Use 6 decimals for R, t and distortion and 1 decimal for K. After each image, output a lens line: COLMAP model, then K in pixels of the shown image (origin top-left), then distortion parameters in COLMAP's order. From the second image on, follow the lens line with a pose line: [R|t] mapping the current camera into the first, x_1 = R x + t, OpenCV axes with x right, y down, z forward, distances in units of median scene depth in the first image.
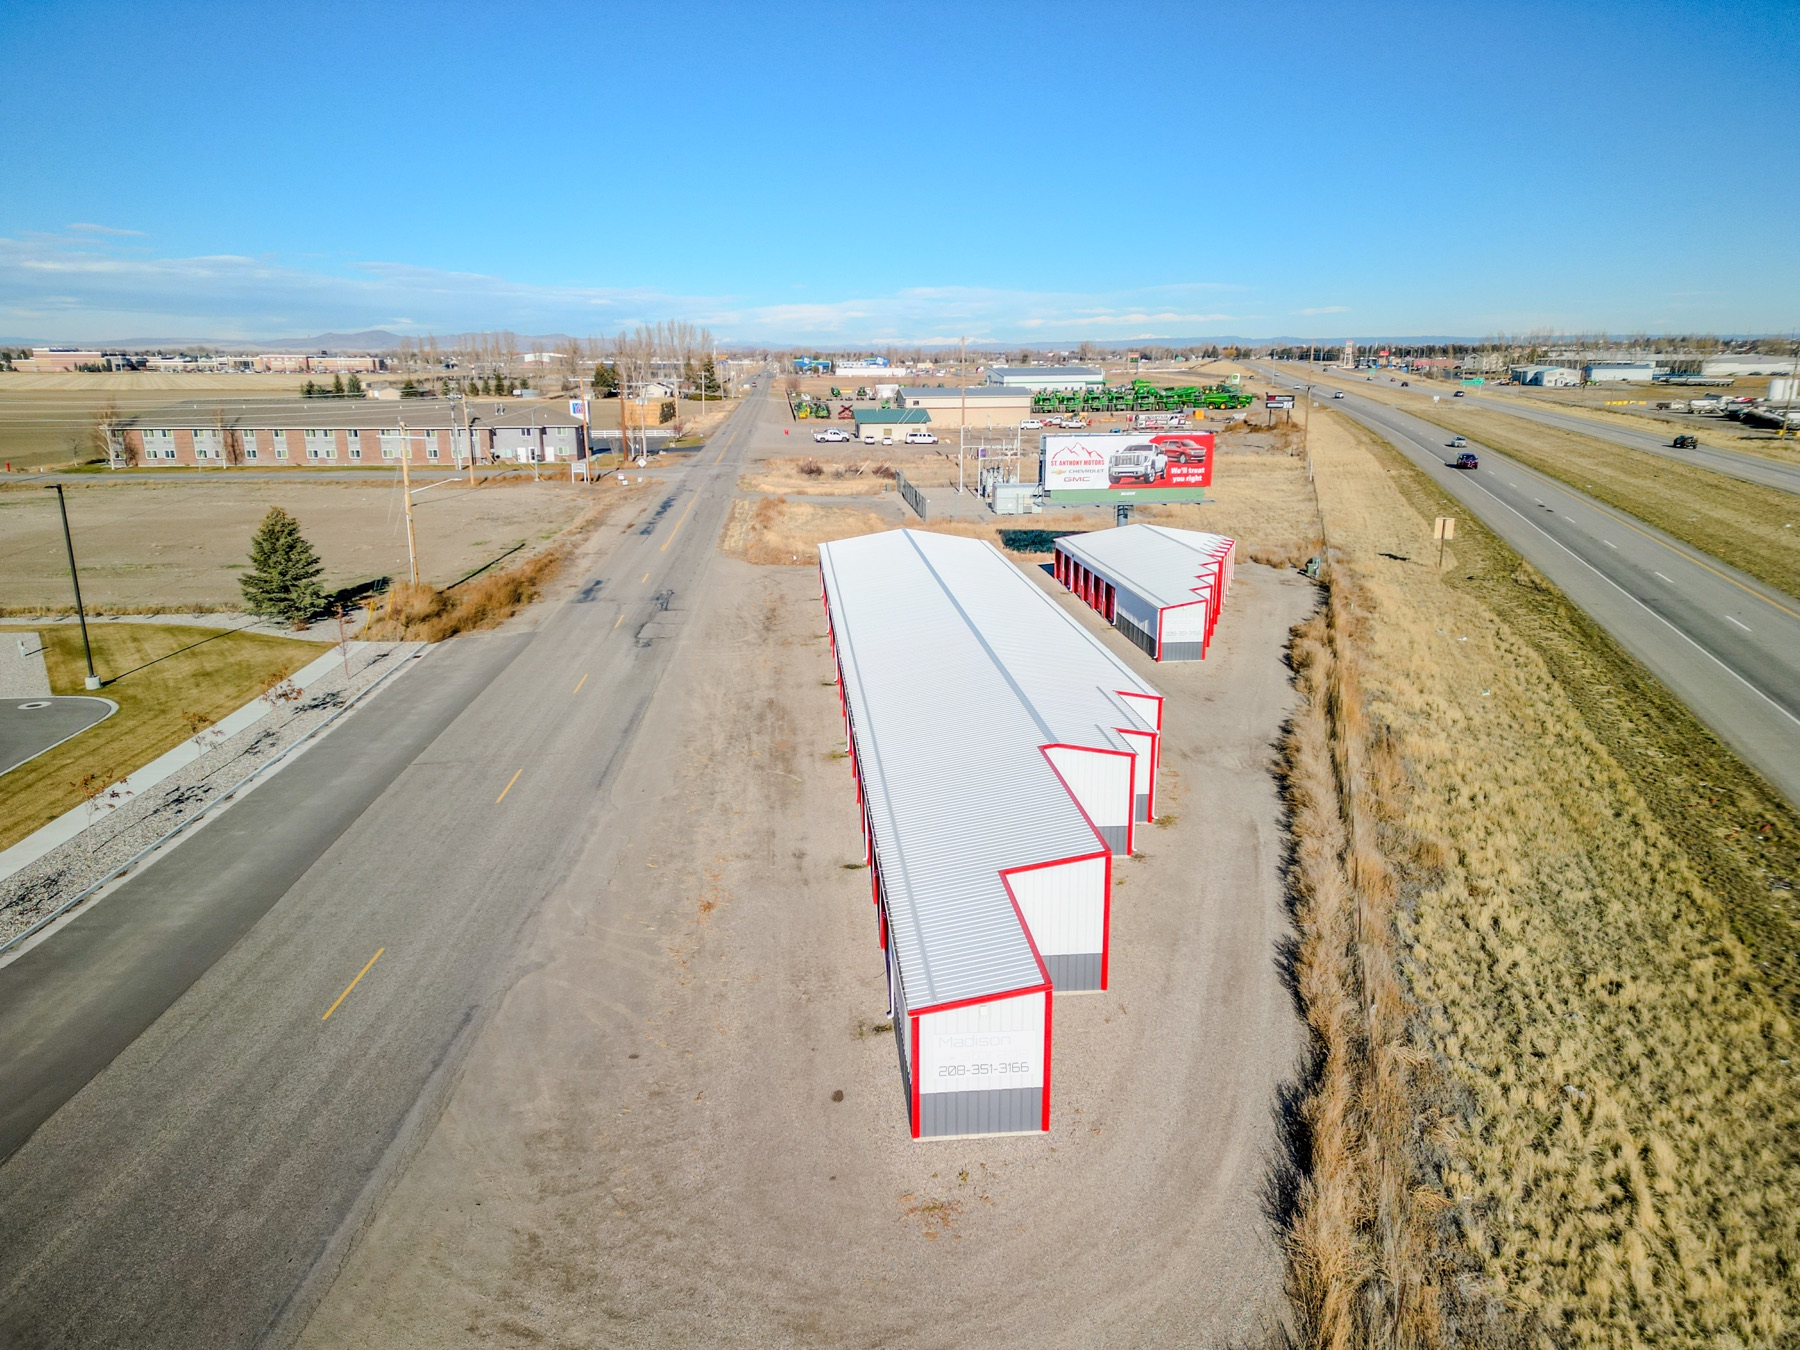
lens RADIAL K [[1244.6, 0, 896.1], [0, 1244.6, 672.1], [0, 0, 1]] dist [0.094401, -0.085618]
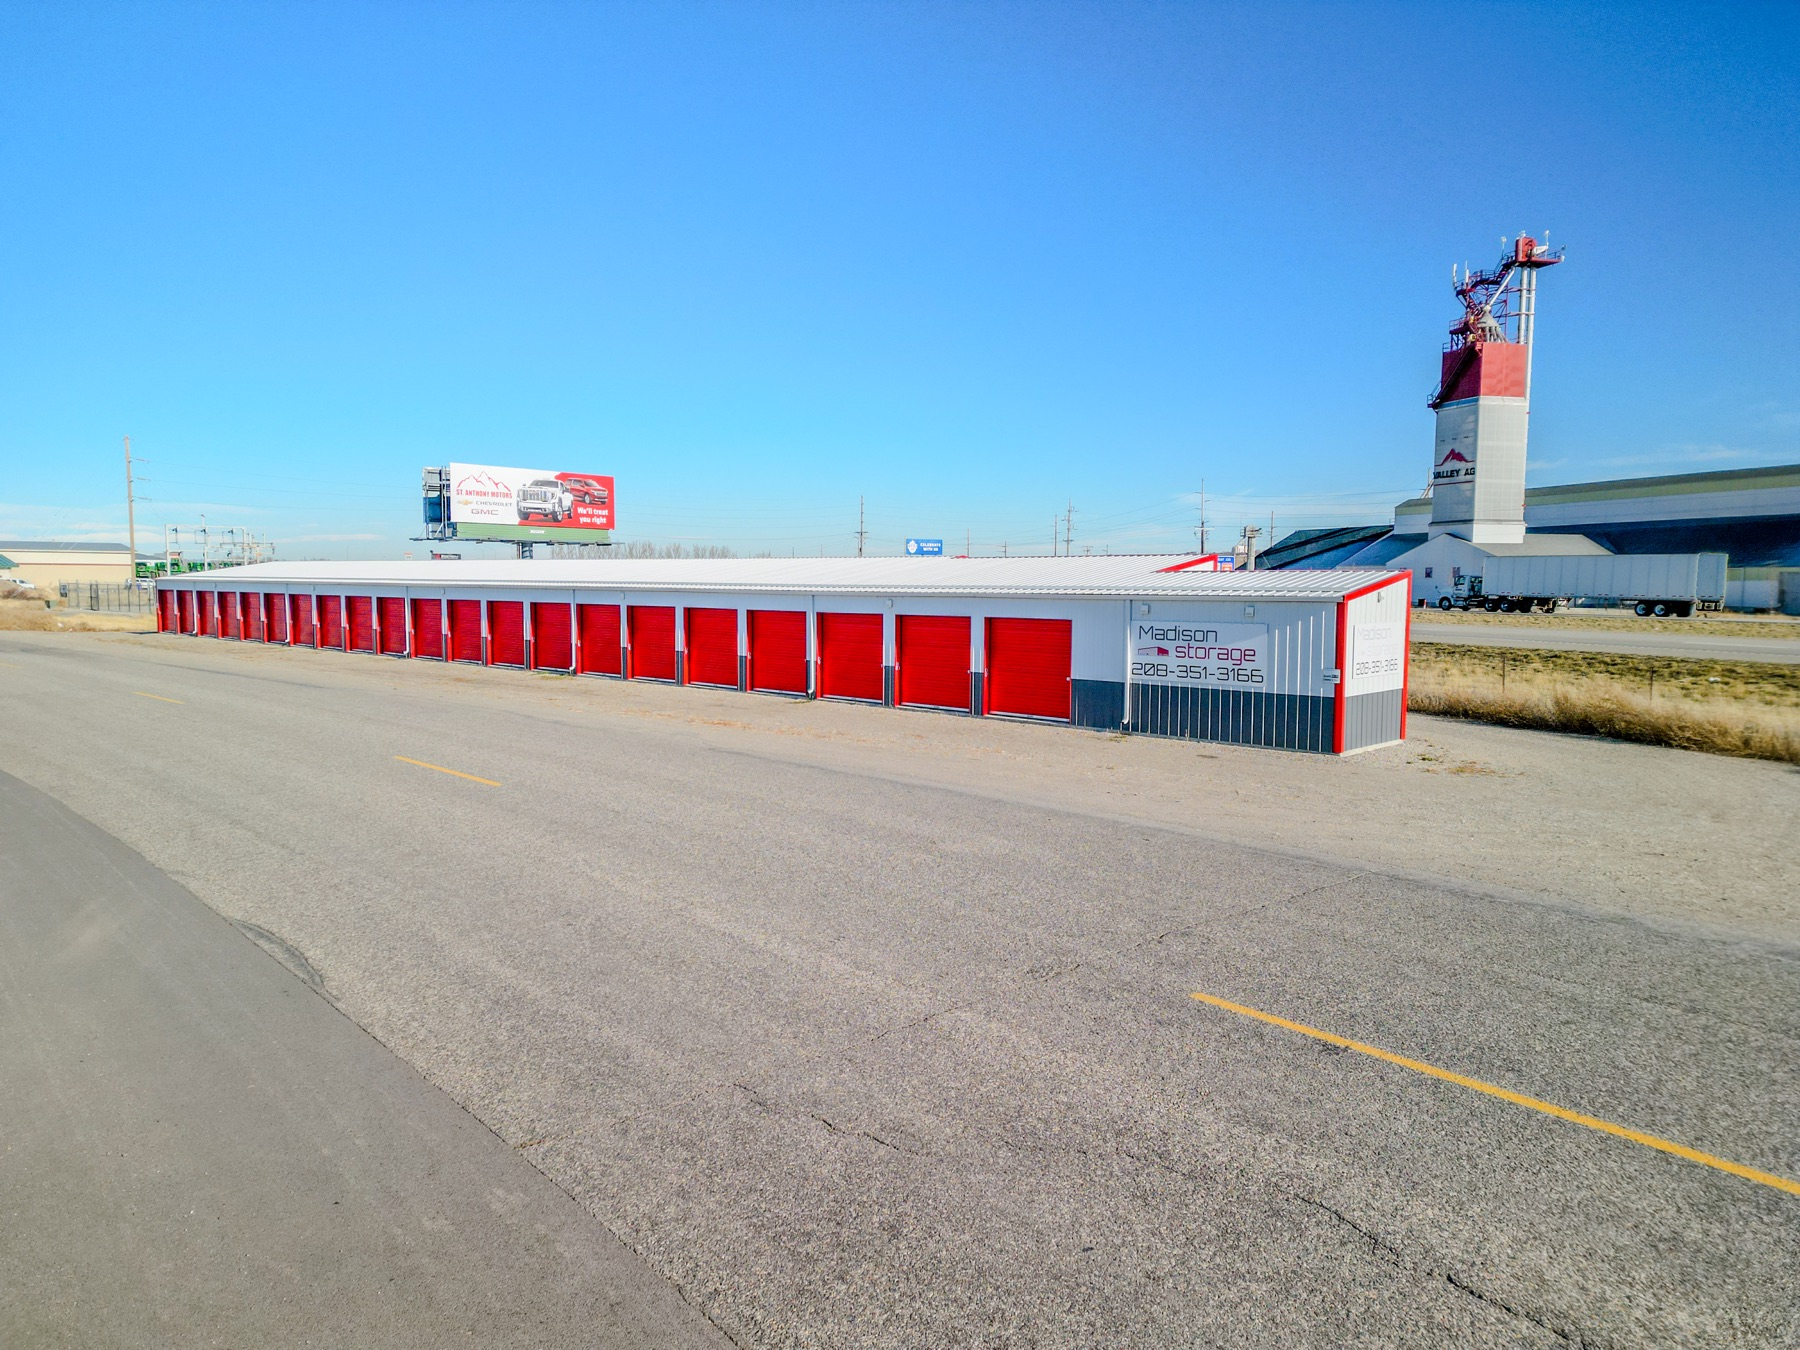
lens RADIAL K [[1244.6, 0, 896.1], [0, 1244.6, 672.1], [0, 0, 1]] dist [0.094401, -0.085618]
pose [[0.749599, -0.038371, 0.660779, -0.237165], [0.155996, 0.980438, -0.120031, 0.114023], [-0.643247, 0.193054, 0.740921, 0.161409]]
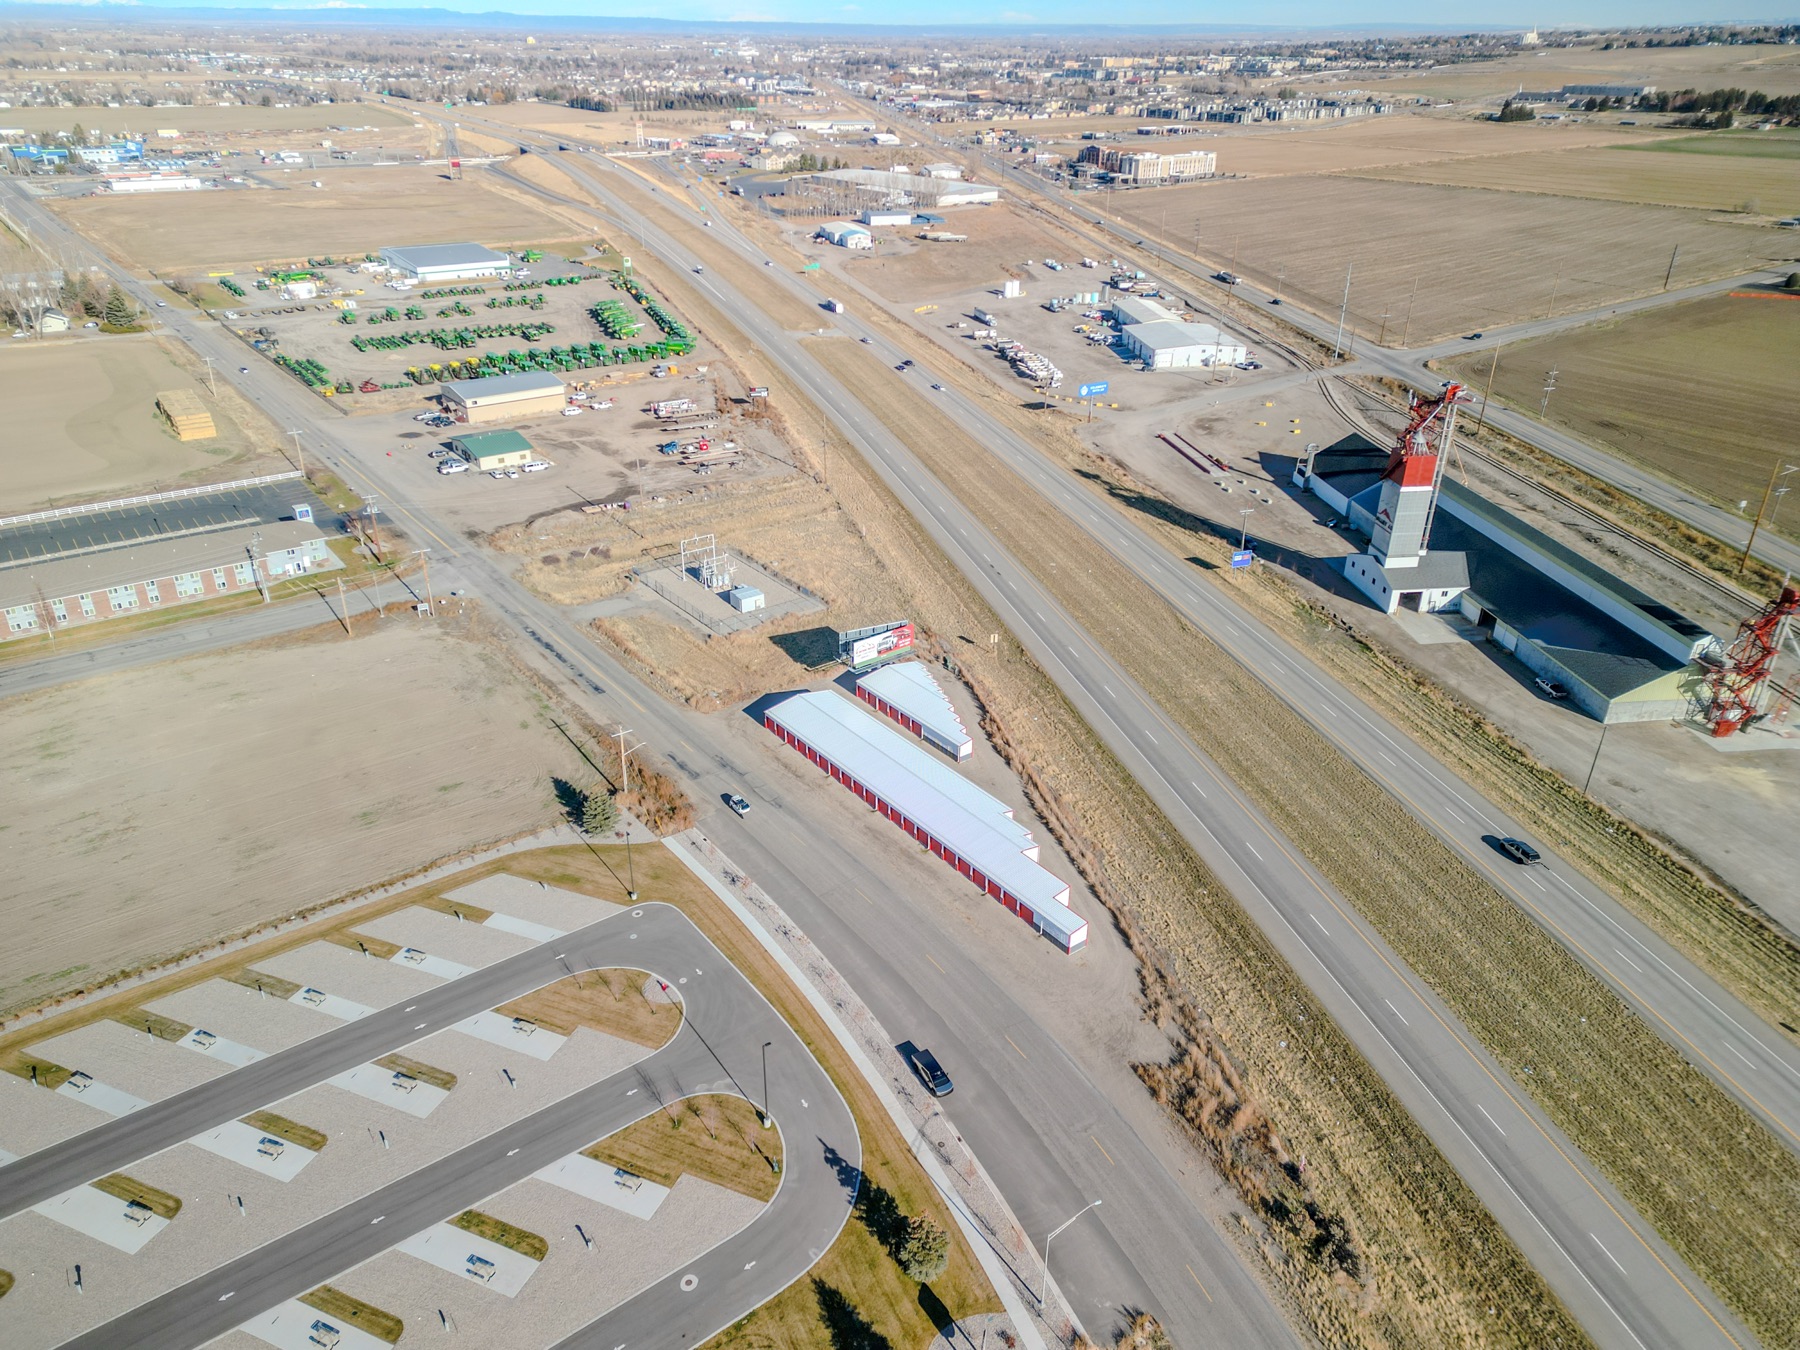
lens RADIAL K [[1244.6, 0, 896.1], [0, 1244.6, 672.1], [0, 0, 1]] dist [0.094401, -0.085618]
pose [[0.846348, -0.229854, 0.480482, -0.886074], [0.119152, 0.960935, 0.249814, -0.679475], [-0.519132, -0.154179, 0.840673, -0.903984]]
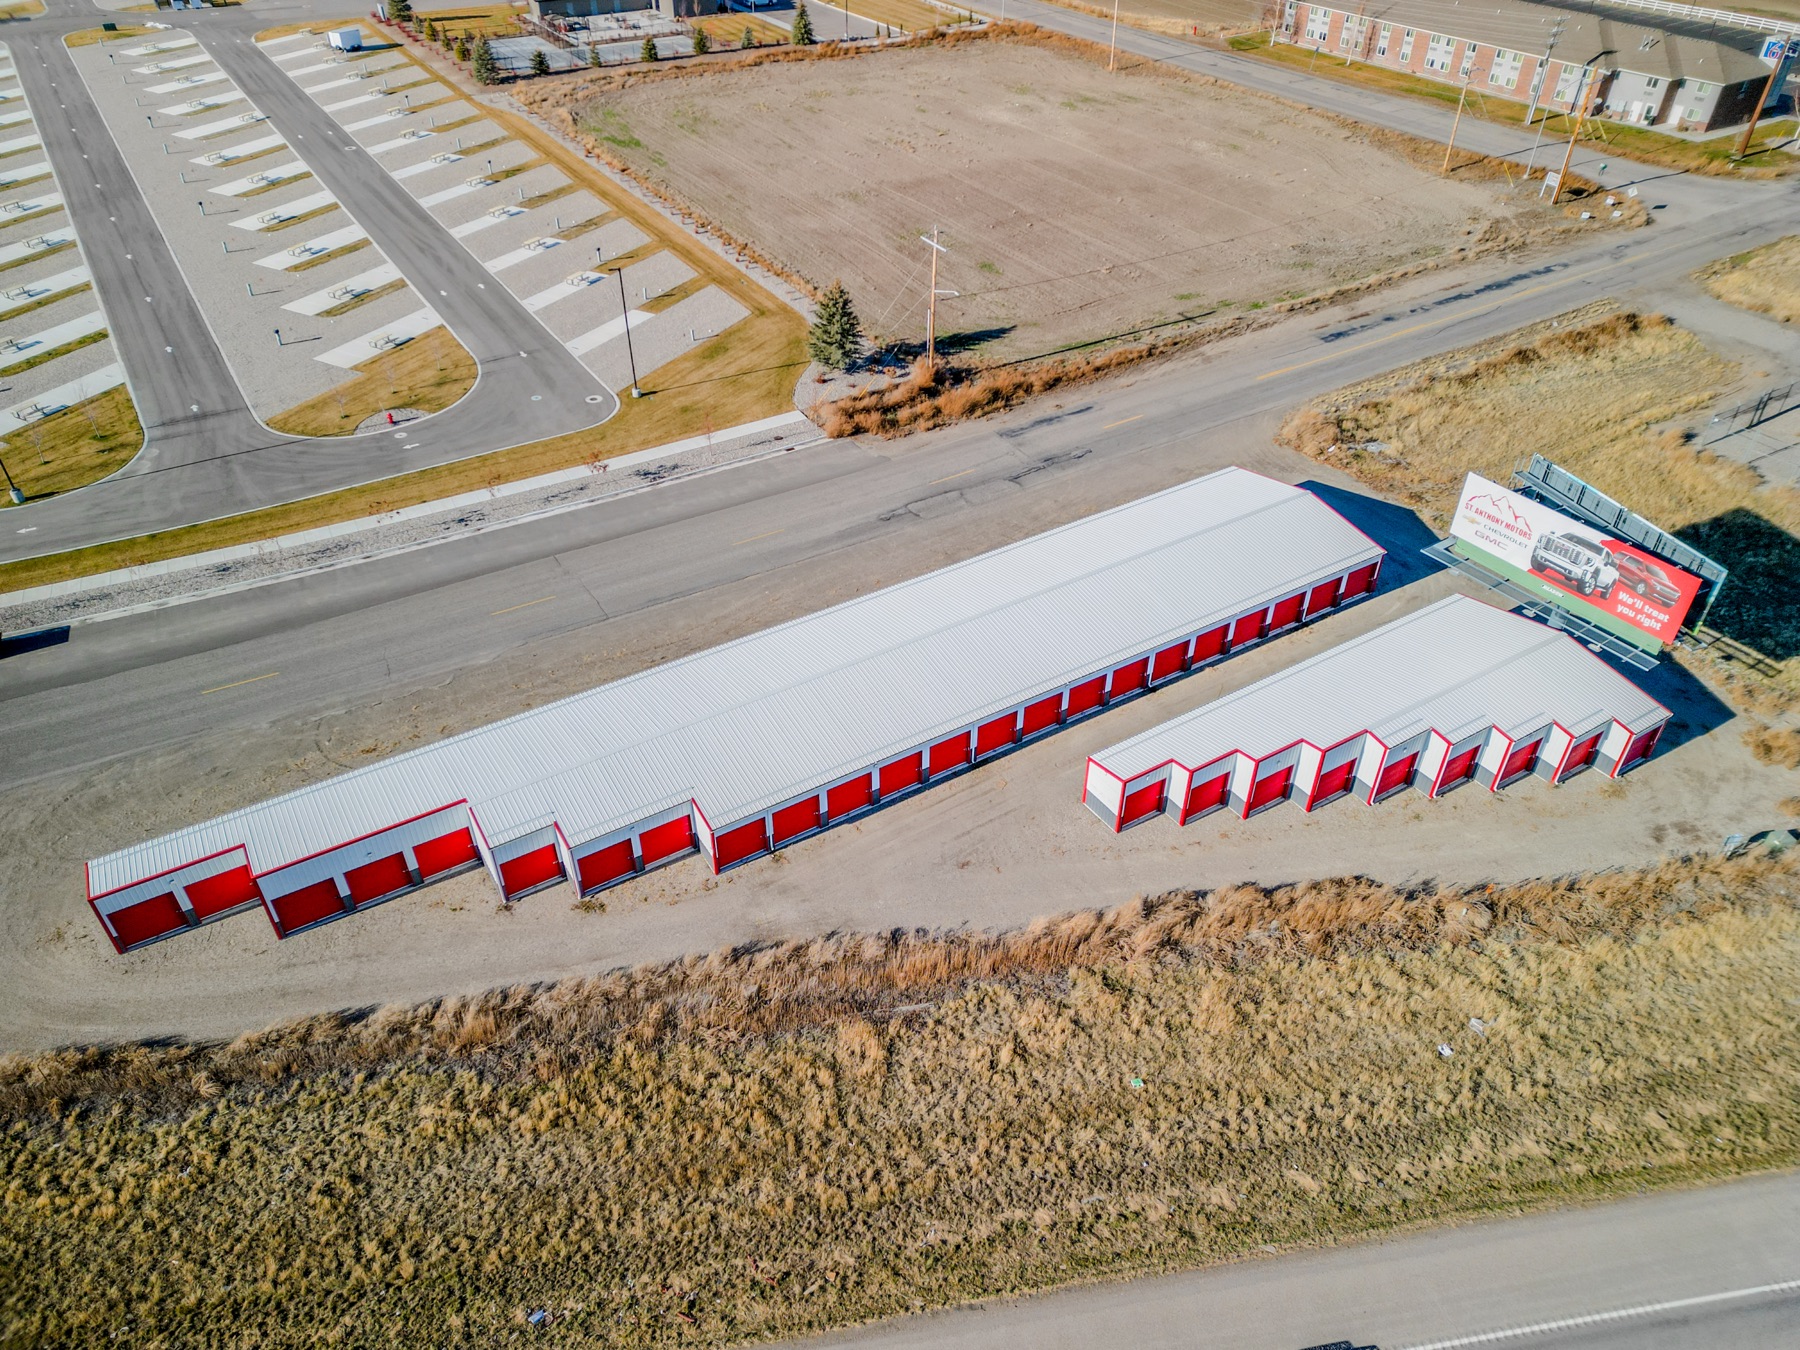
lens RADIAL K [[1244.6, 0, 896.1], [0, 1244.6, 672.1], [0, 0, 1]] dist [0.094401, -0.085618]
pose [[0.453695, 0.551208, -0.700236, 0.550977], [-0.223810, 0.831054, 0.509174, -0.391431], [0.862595, -0.074290, 0.500411, 0.323302]]
